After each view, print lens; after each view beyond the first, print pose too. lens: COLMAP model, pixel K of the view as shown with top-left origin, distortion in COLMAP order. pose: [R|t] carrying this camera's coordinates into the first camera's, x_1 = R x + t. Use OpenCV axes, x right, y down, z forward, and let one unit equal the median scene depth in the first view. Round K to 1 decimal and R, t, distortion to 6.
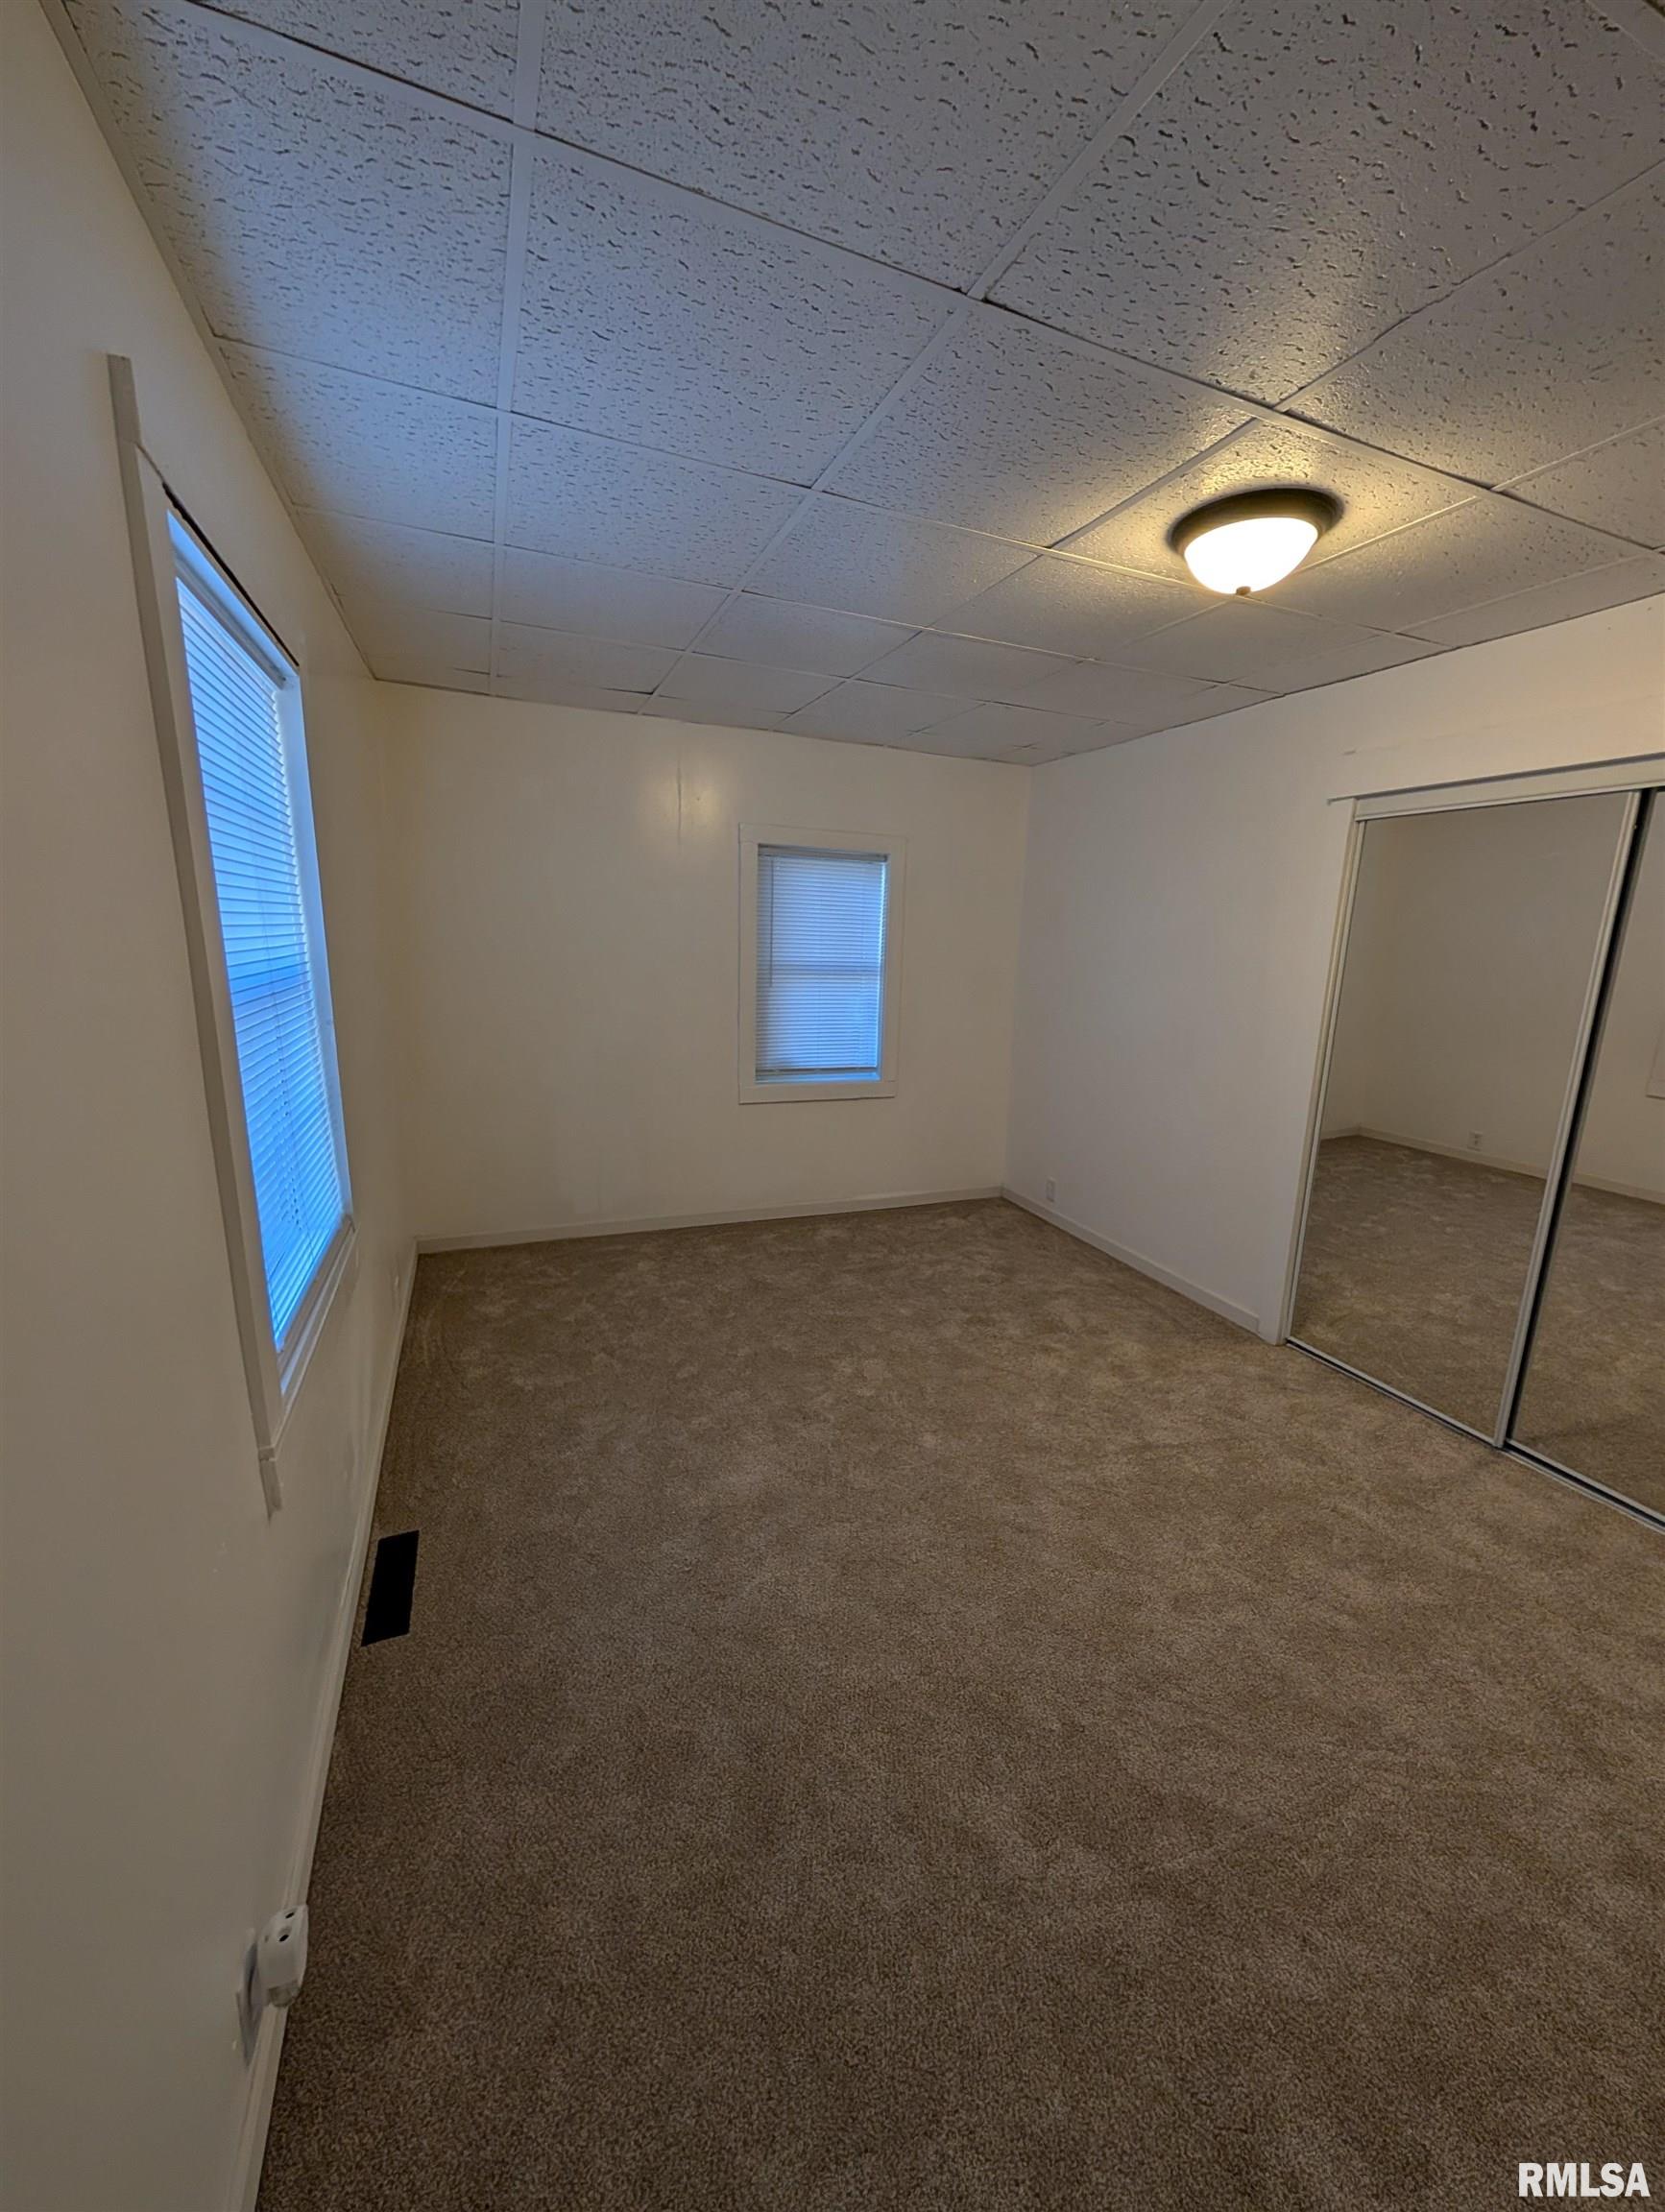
lens RADIAL K [[841.5, 0, 842.5], [0, 841.5, 1110.4], [0, 0, 1]] dist [0.020265, 0.000049]
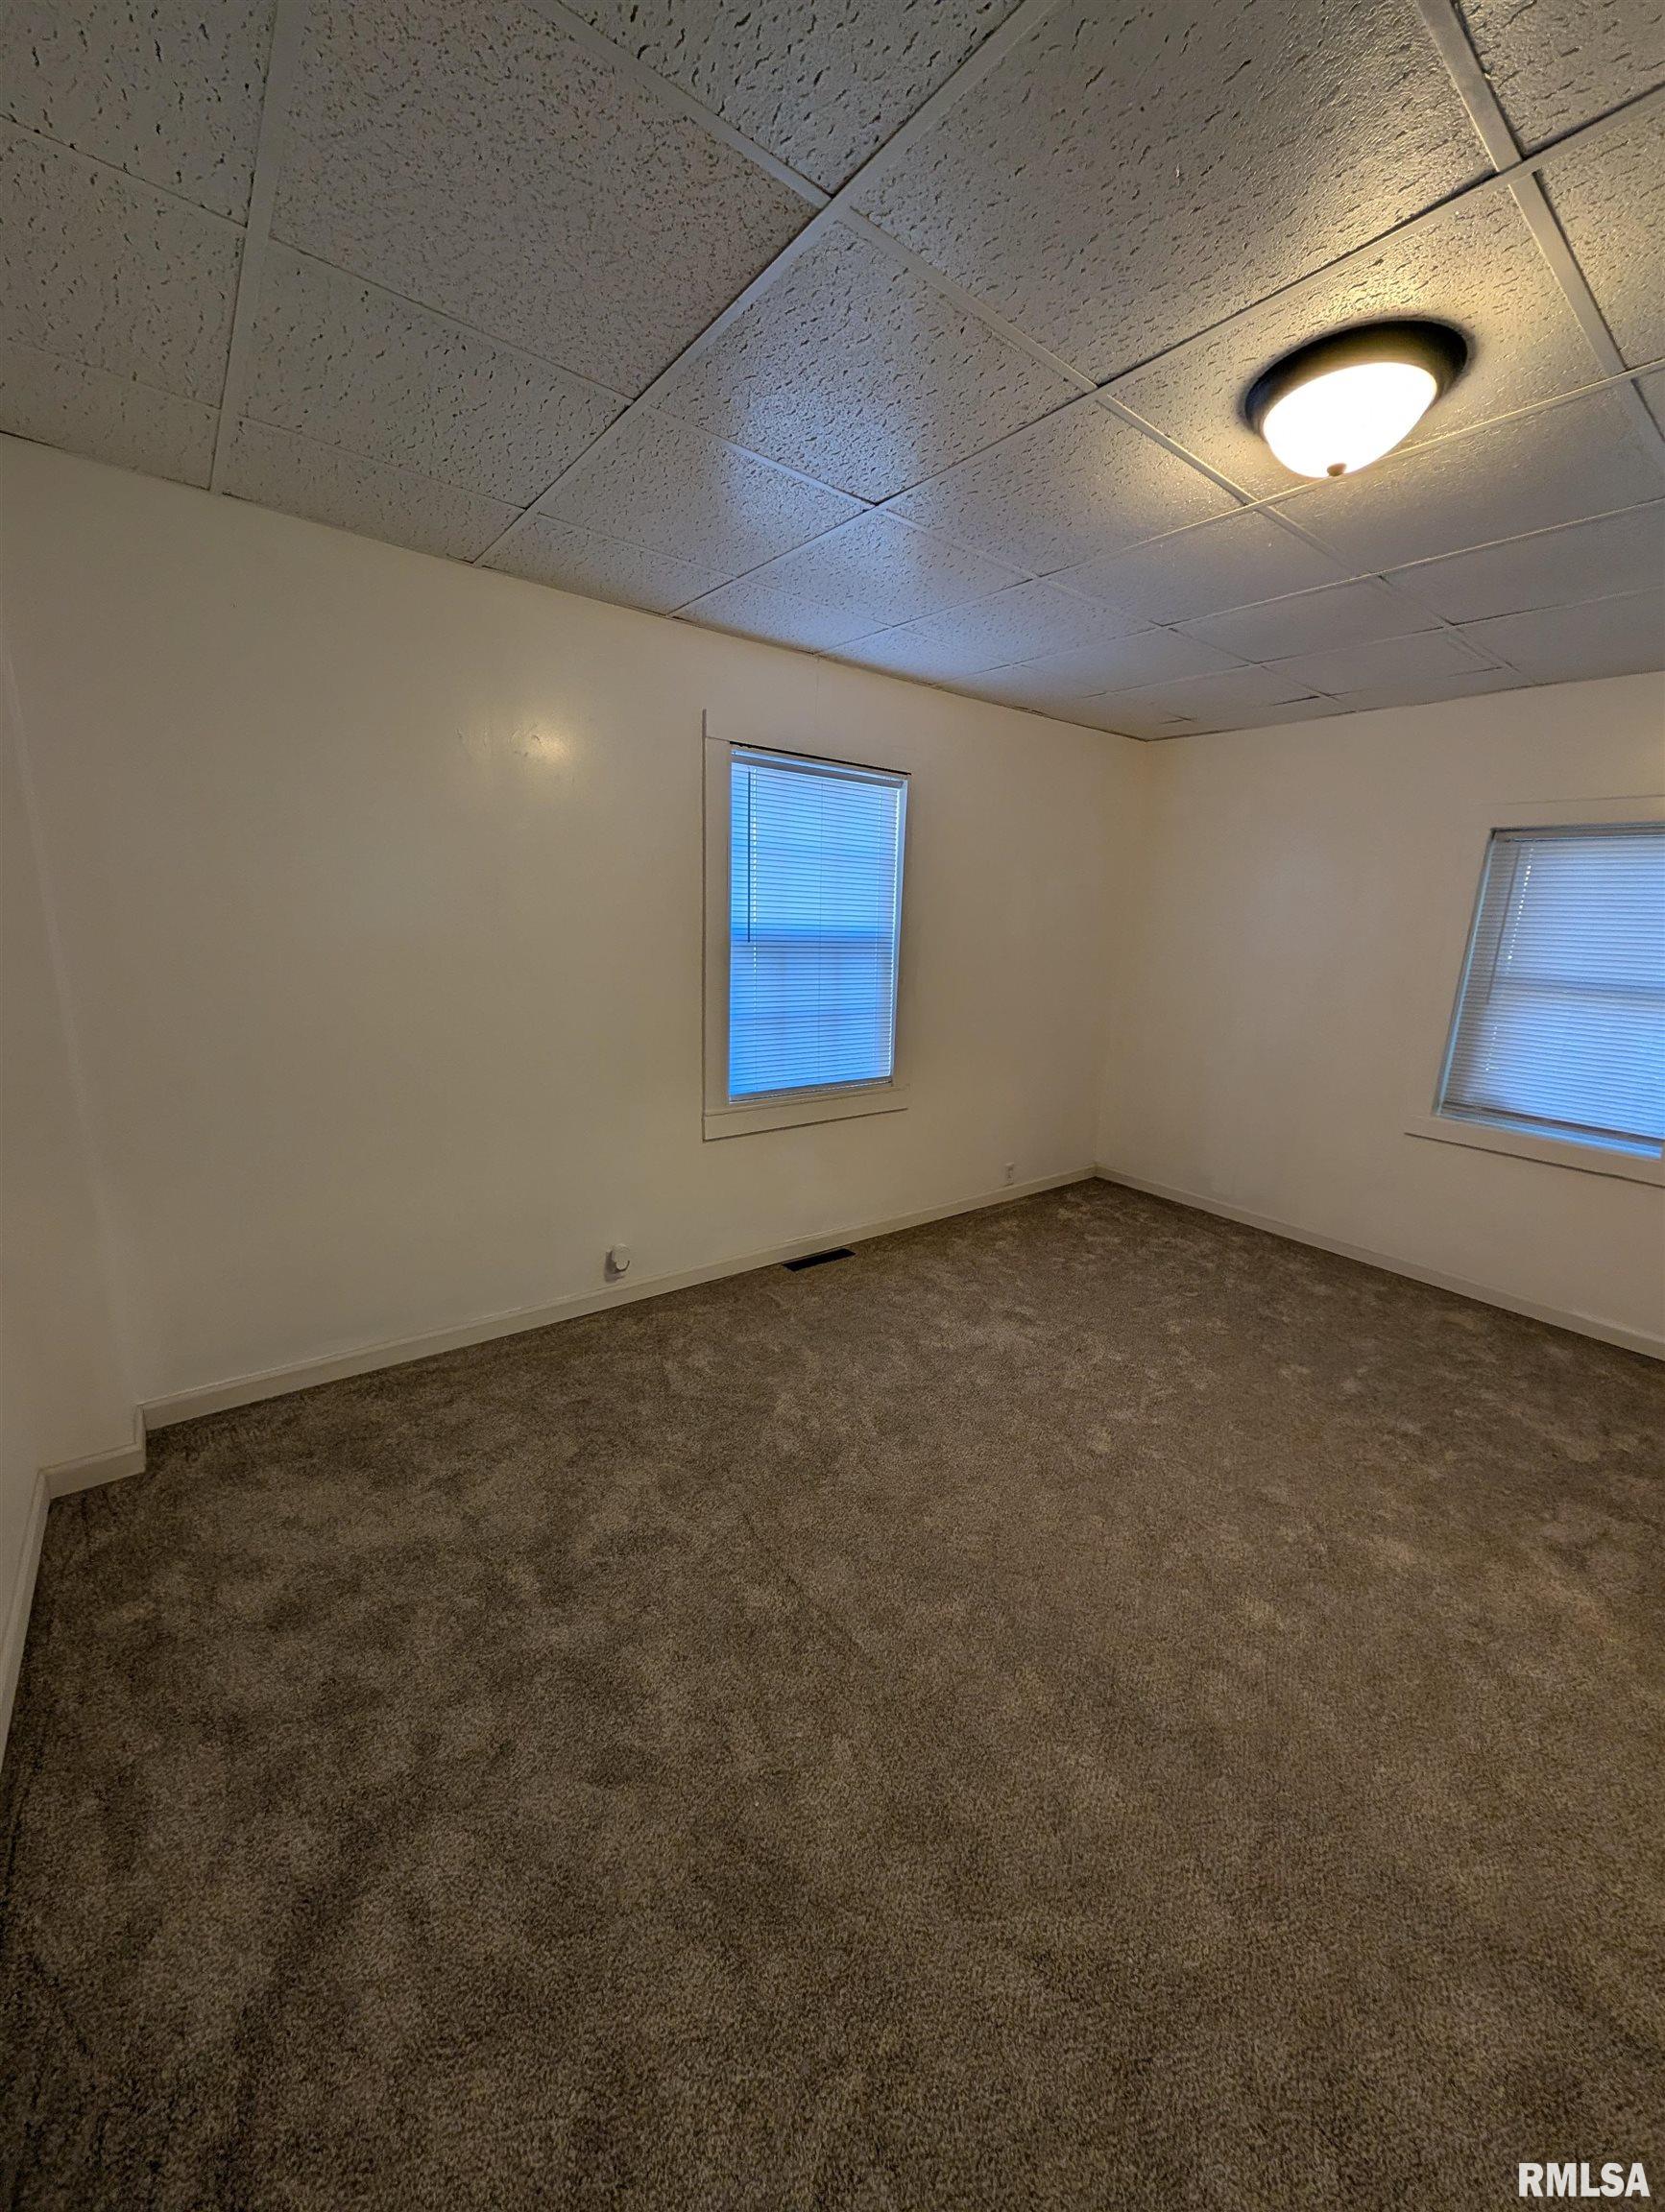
lens RADIAL K [[841.5, 0, 842.5], [0, 841.5, 1110.4], [0, 0, 1]] dist [0.020265, 0.000049]
pose [[0.265786, 0.198704, -0.943332, 0.577856], [-0.236887, 0.961987, 0.135889, -0.013213], [0.934474, 0.187346, 0.302753, 0.203123]]
